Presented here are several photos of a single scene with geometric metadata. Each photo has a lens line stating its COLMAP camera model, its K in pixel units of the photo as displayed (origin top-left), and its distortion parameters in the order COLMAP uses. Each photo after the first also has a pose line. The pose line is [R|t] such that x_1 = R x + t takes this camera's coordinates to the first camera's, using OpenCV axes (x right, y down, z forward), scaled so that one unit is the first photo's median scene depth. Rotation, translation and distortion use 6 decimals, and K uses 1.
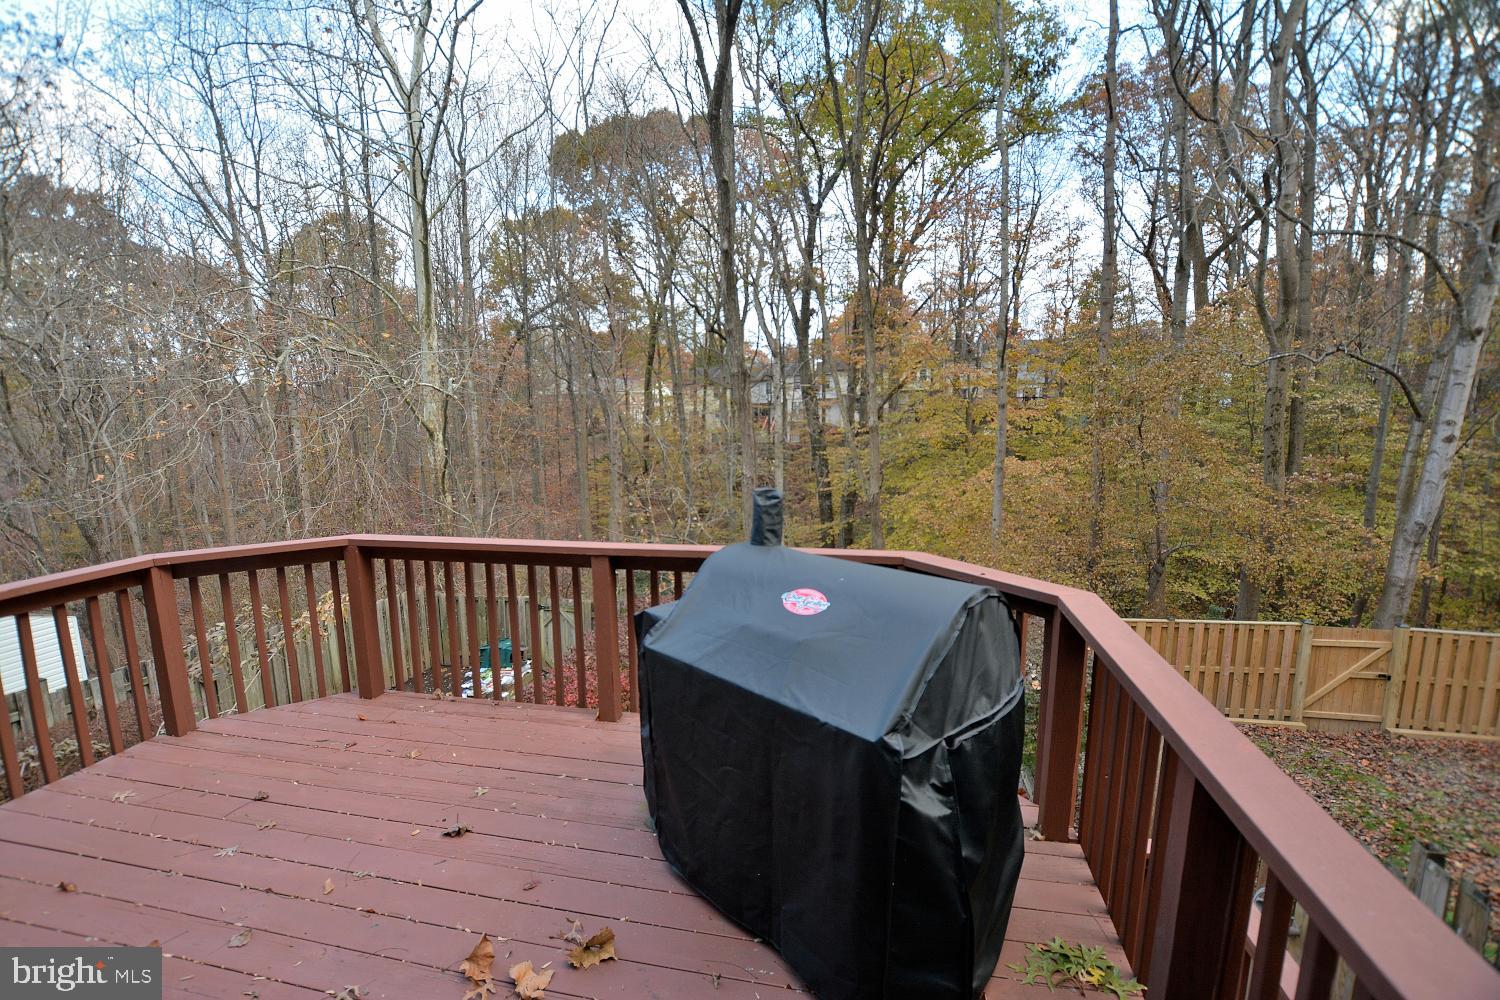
lens RADIAL K [[670.3, 0, 736.4], [0, 670.3, 507.1], [0, 0, 1]] dist [-0.029297, 0.002222]
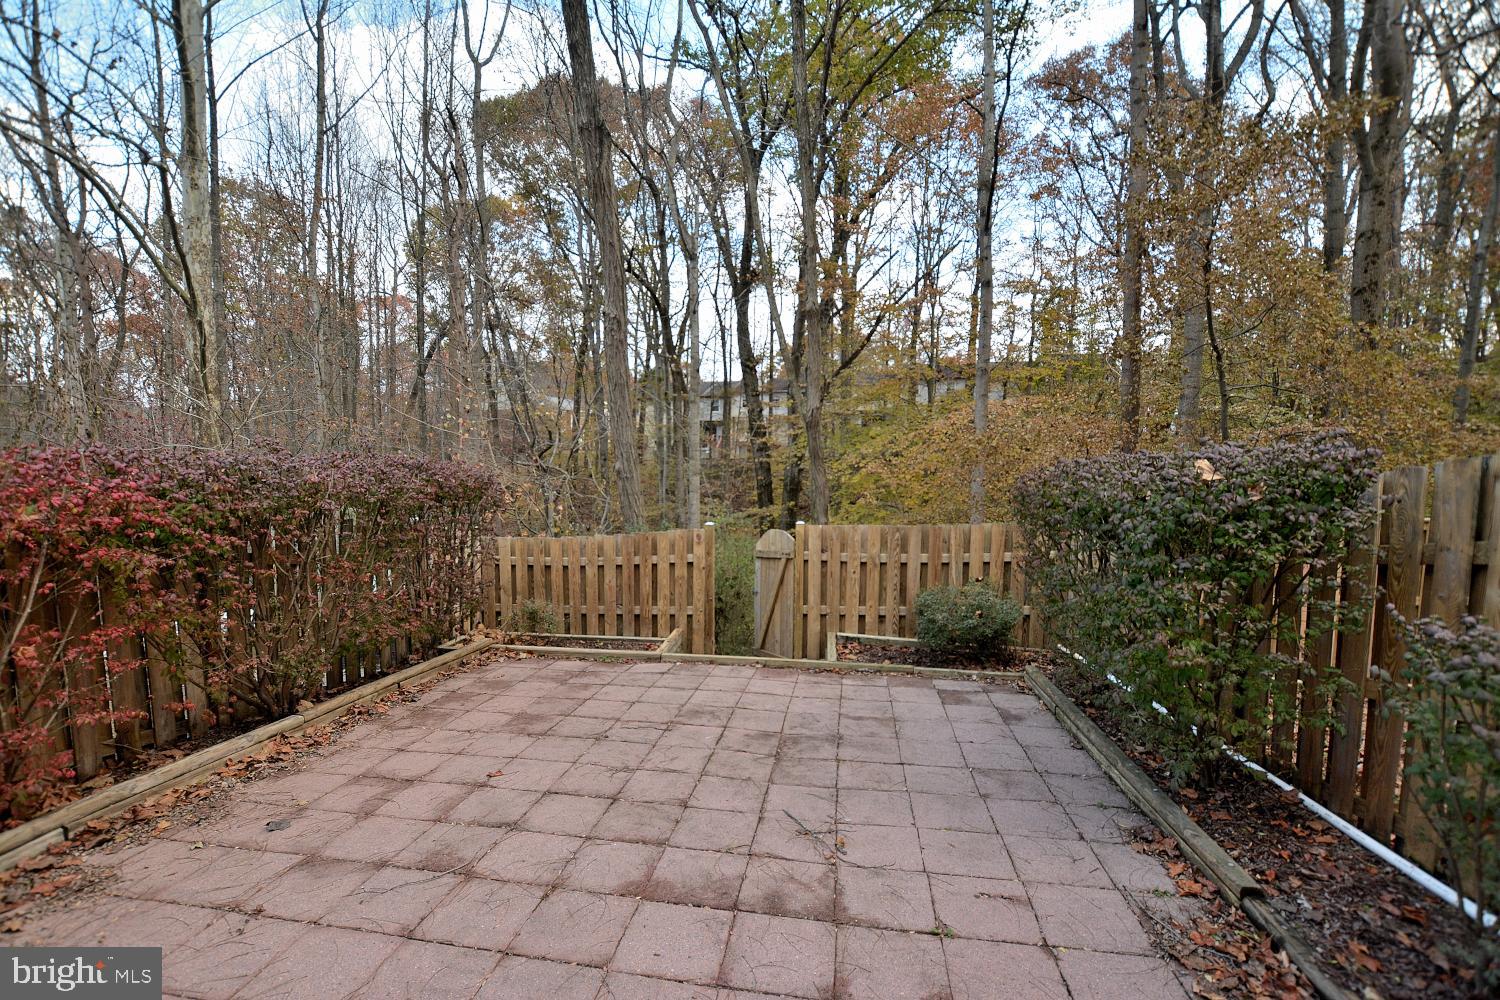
lens RADIAL K [[670.3, 0, 731.1], [0, 670.3, 499.8], [0, 0, 1]] dist [-0.029297, 0.002222]
pose [[0.998034, 0.020384, 0.059264, 0.114589], [-0.015936, 0.997087, -0.074585, 0.209392], [-0.060611, 0.073494, 0.995452, 0.442916]]
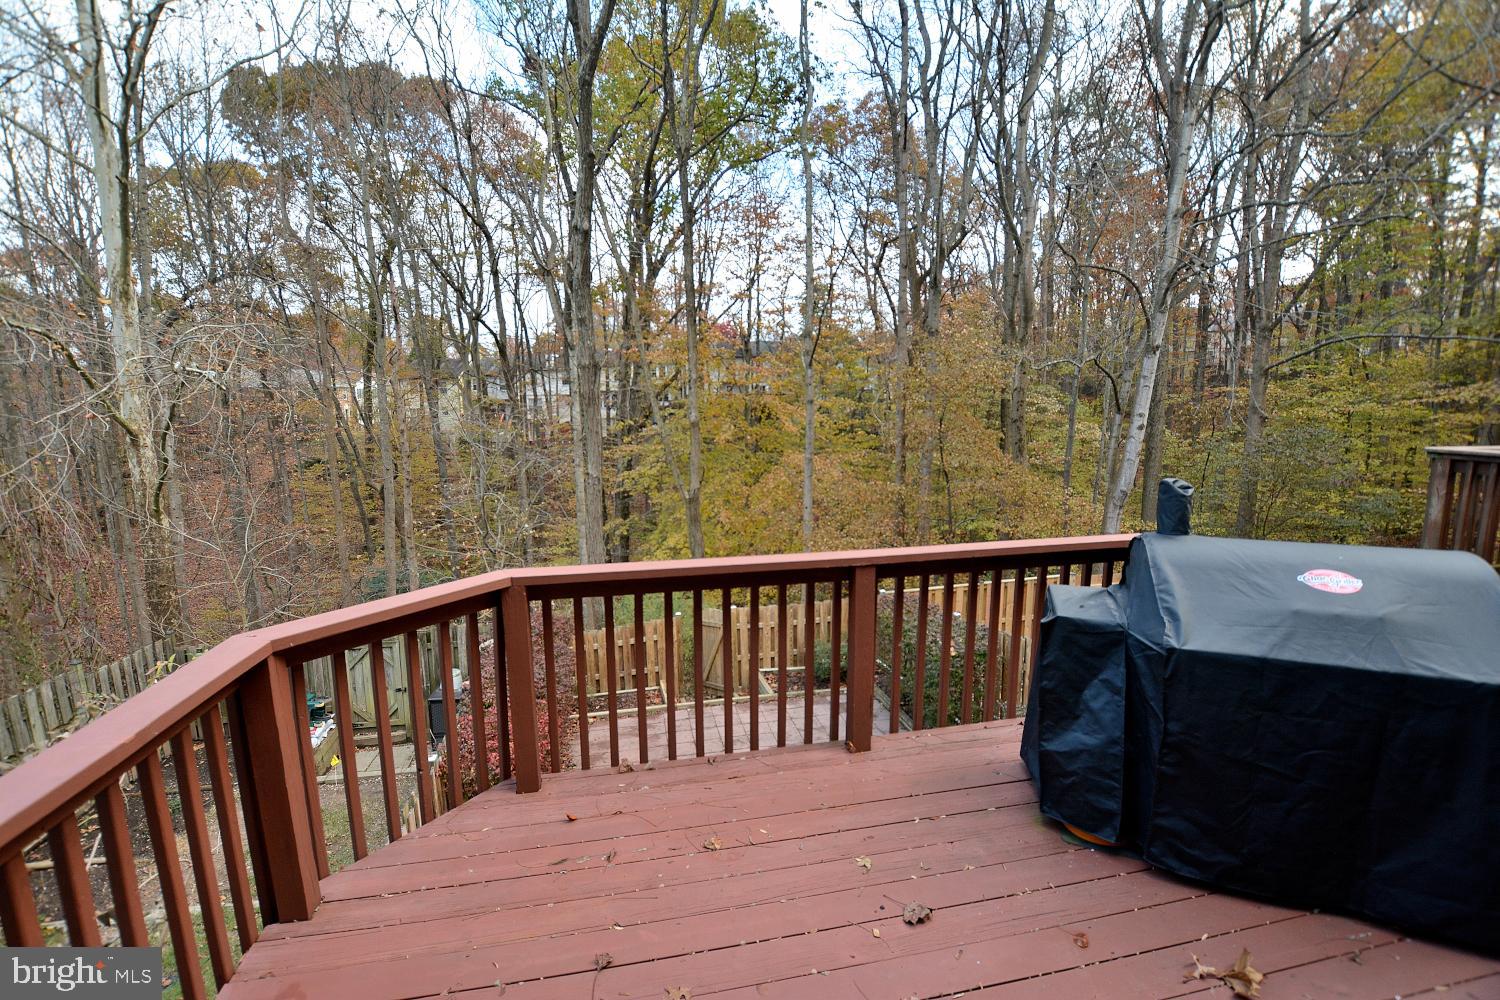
lens RADIAL K [[670.3, 0, 748.8], [0, 670.3, 506.8], [0, 0, 1]] dist [-0.029297, 0.002222]
pose [[0.912410, -0.057674, 0.405194, -0.203544], [0.056246, 0.998298, 0.015439, -0.007447], [-0.405394, 0.008704, 0.914100, 0.075902]]
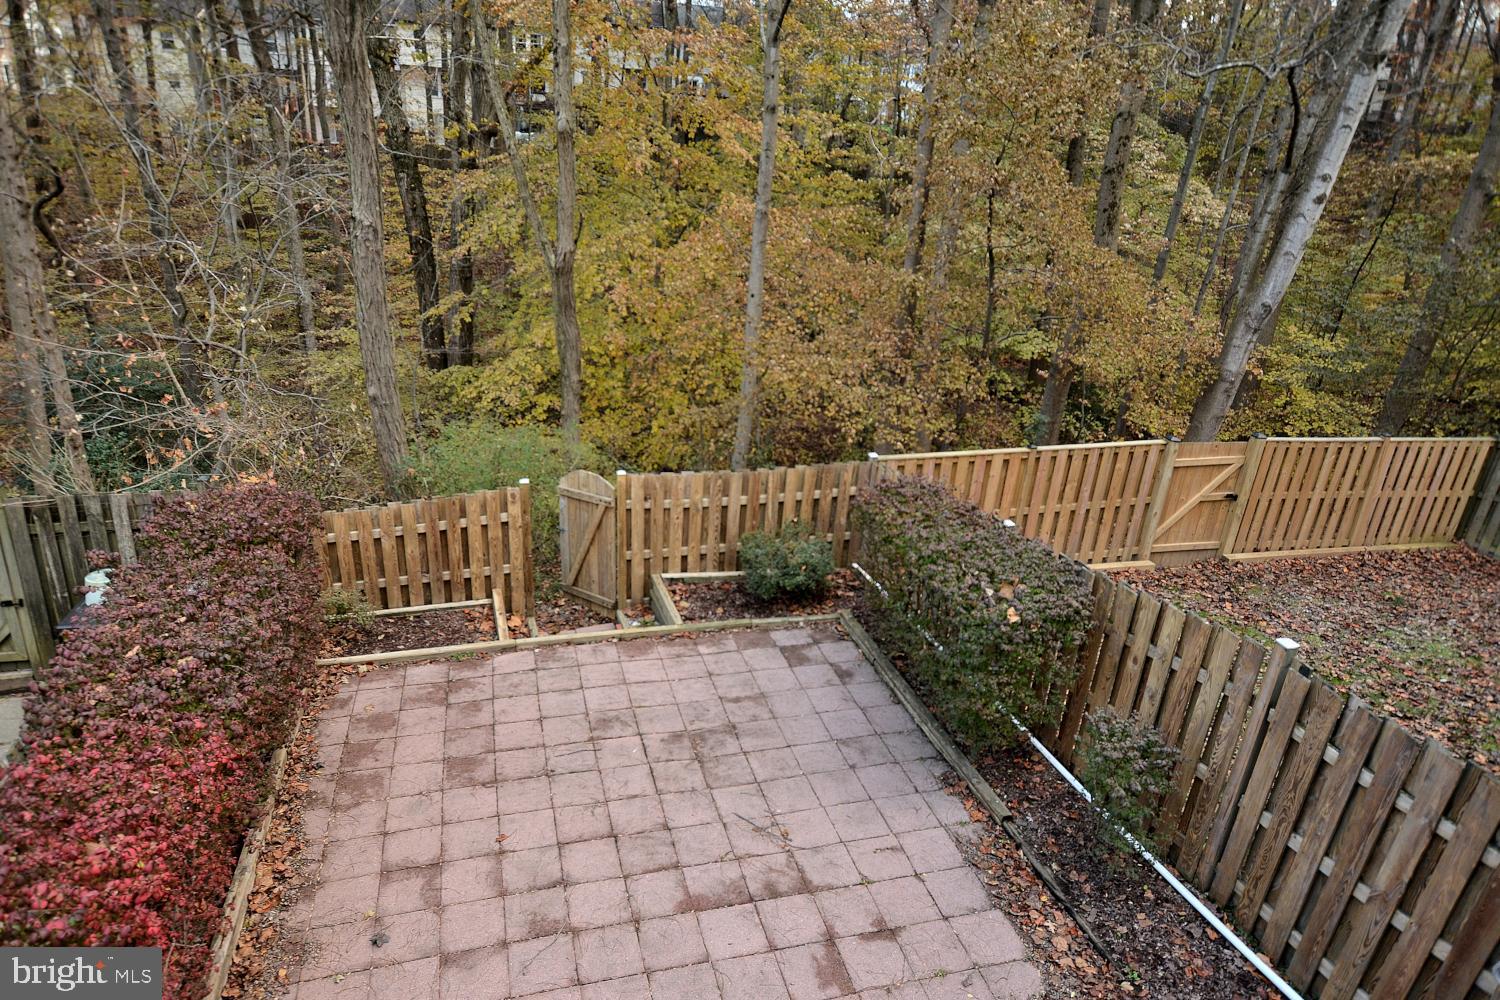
lens RADIAL K [[925.3, 0, 745.7], [0, 925.3, 511.6], [0, 0, 1]] dist [-0.015684, 0.004928]
pose [[0.877358, -0.122100, 0.464042, -0.097612], [-0.008022, 0.963215, 0.268611, -0.032220], [-0.479769, -0.239390, 0.844105, 0.286040]]
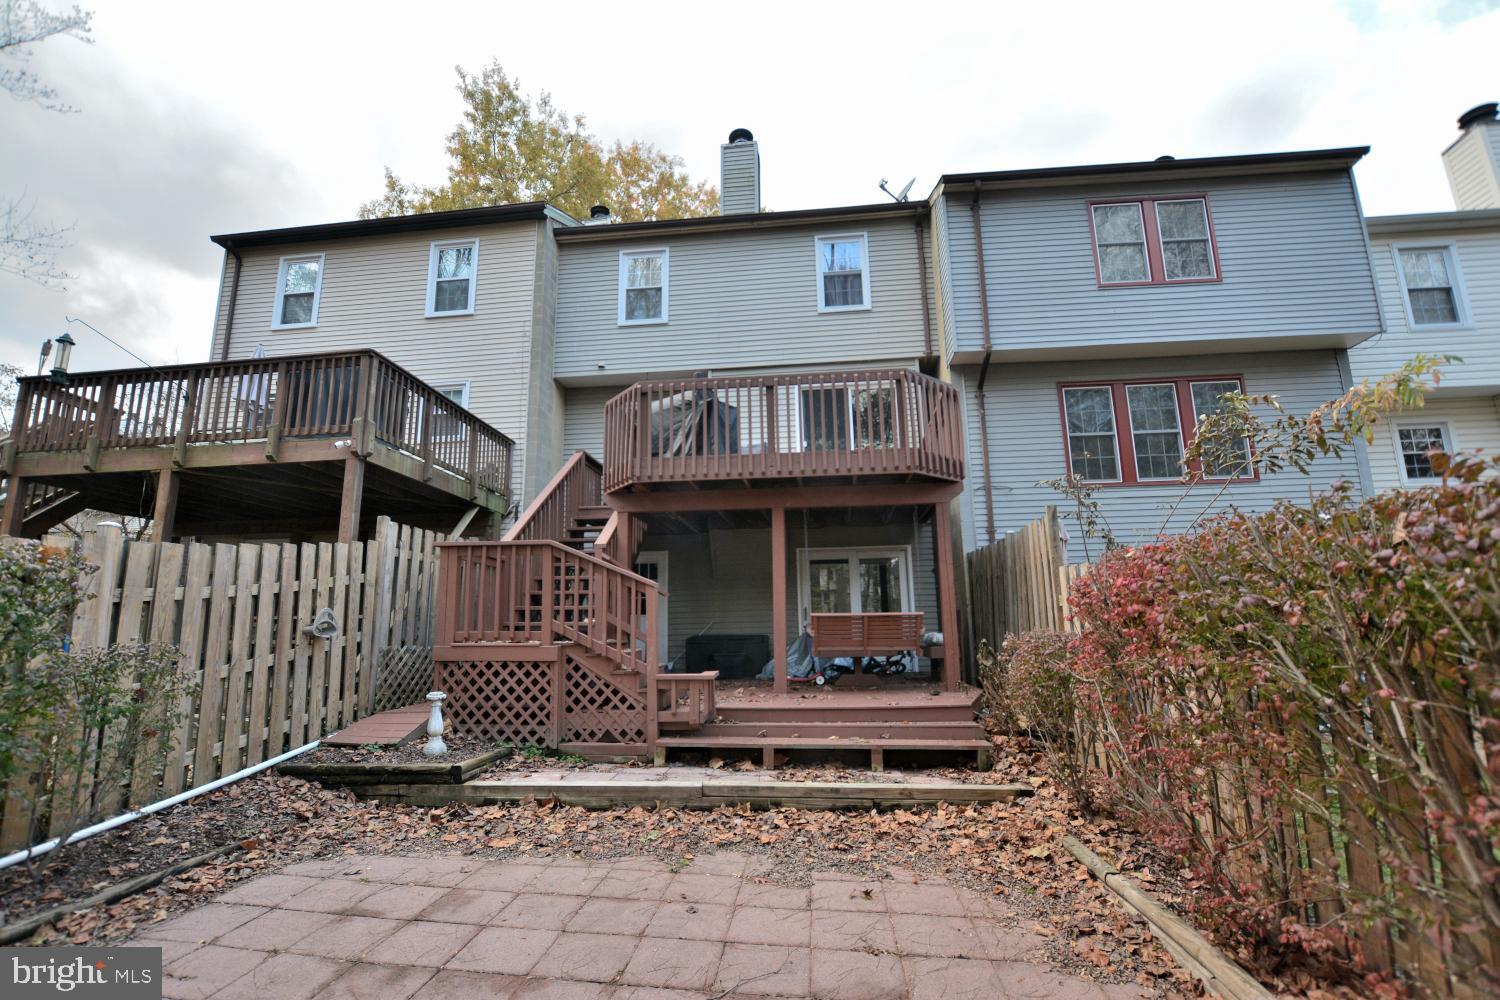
lens RADIAL K [[670.3, 0, 744.2], [0, 670.3, 498.3], [0, 0, 1]] dist [-0.029297, 0.002222]
pose [[-0.996049, 0.007342, -0.088497, 0.037278], [0.009394, 0.999696, -0.022793, 0.164431], [0.088303, -0.023535, -0.995816, 0.962088]]
